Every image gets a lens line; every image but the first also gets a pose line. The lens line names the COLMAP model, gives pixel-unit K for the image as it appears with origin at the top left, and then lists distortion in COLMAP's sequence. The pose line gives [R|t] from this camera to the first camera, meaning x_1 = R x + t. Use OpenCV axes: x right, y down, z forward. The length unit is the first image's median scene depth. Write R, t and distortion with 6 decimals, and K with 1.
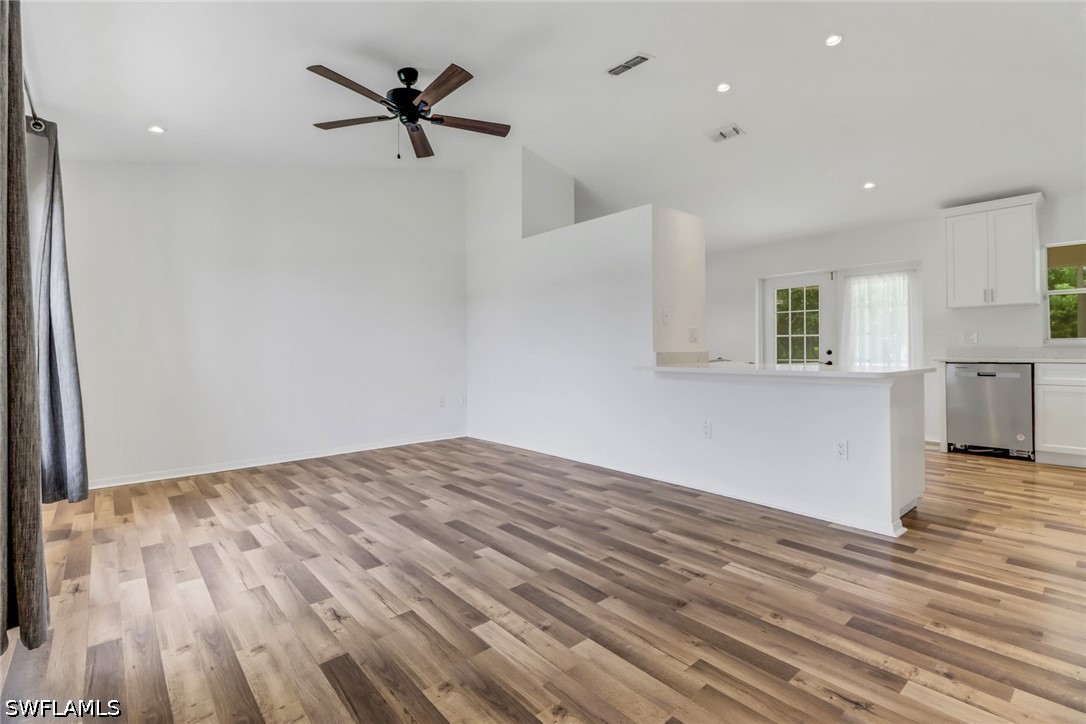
lens RADIAL K [[500.7, 0, 530.9], [0, 500.7, 346.2], [0, 0, 1]] dist [0.018259, -0.010245]
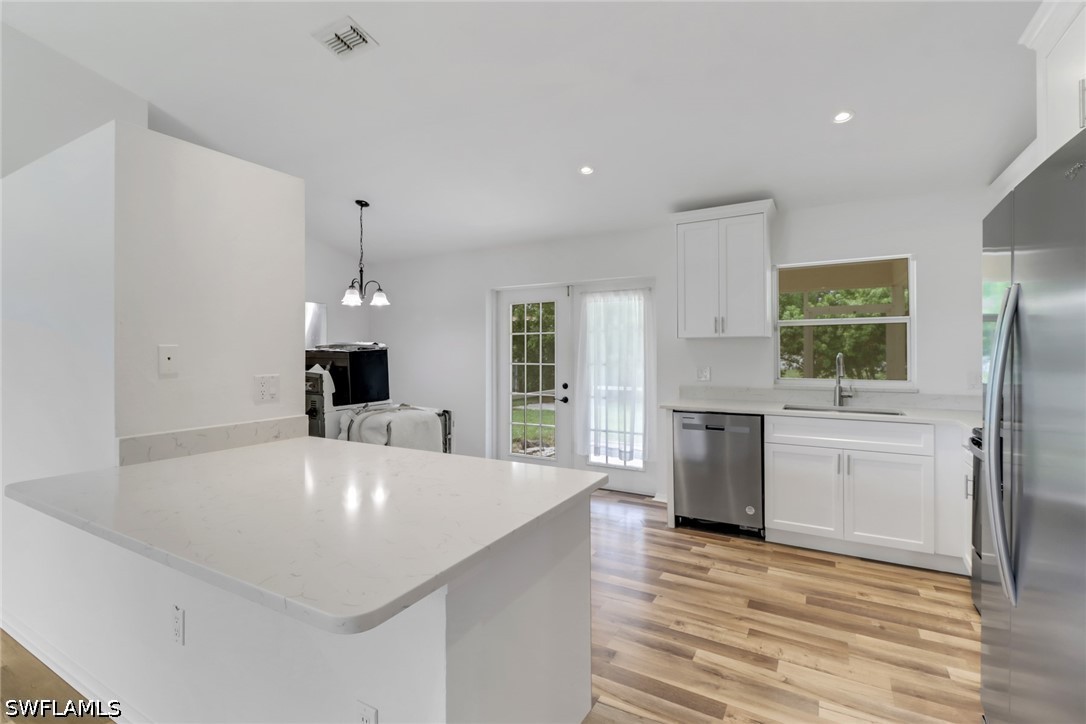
lens RADIAL K [[500.7, 0, 525.5], [0, 500.7, 345.7], [0, 0, 1]] dist [0.018259, -0.010245]
pose [[0.947268, 0.009711, 0.320296, 0.347145], [-0.007474, 0.999938, -0.008212, -0.056259], [-0.320356, 0.005385, 0.947282, 0.332285]]
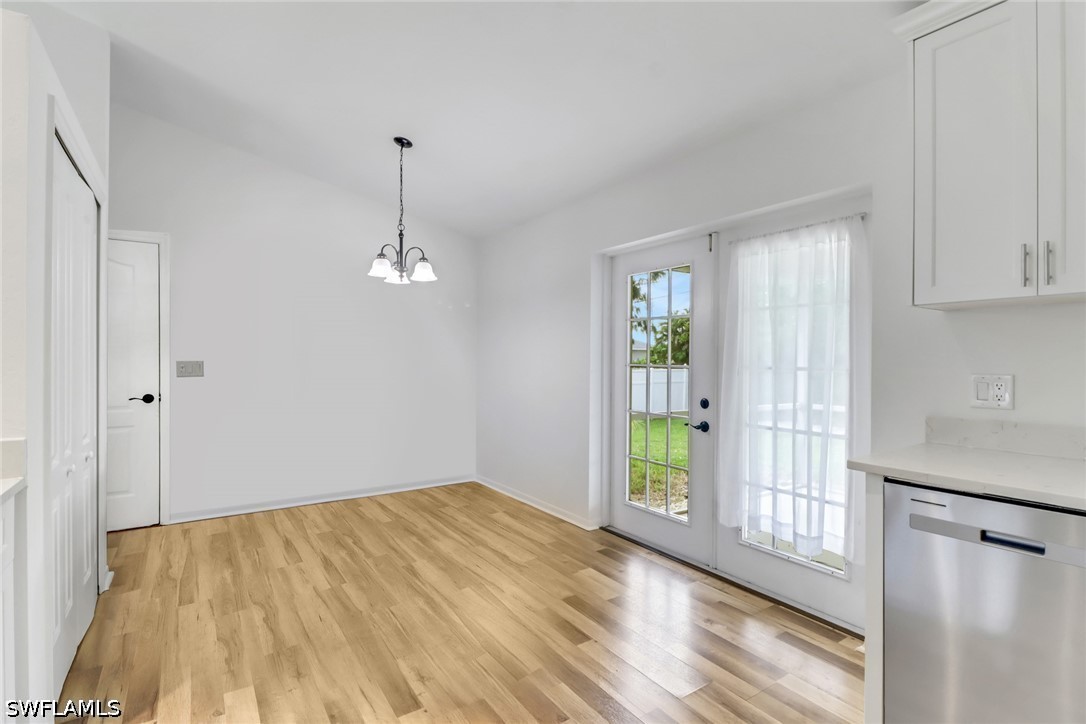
lens RADIAL K [[500.7, 0, 548.5], [0, 500.7, 360.0], [0, 0, 1]] dist [0.018259, -0.010245]
pose [[0.993488, 0.014938, -0.112952, 0.624423], [-0.013597, 0.999828, 0.012630, -0.041412], [0.113121, -0.011012, 0.993520, 0.639914]]
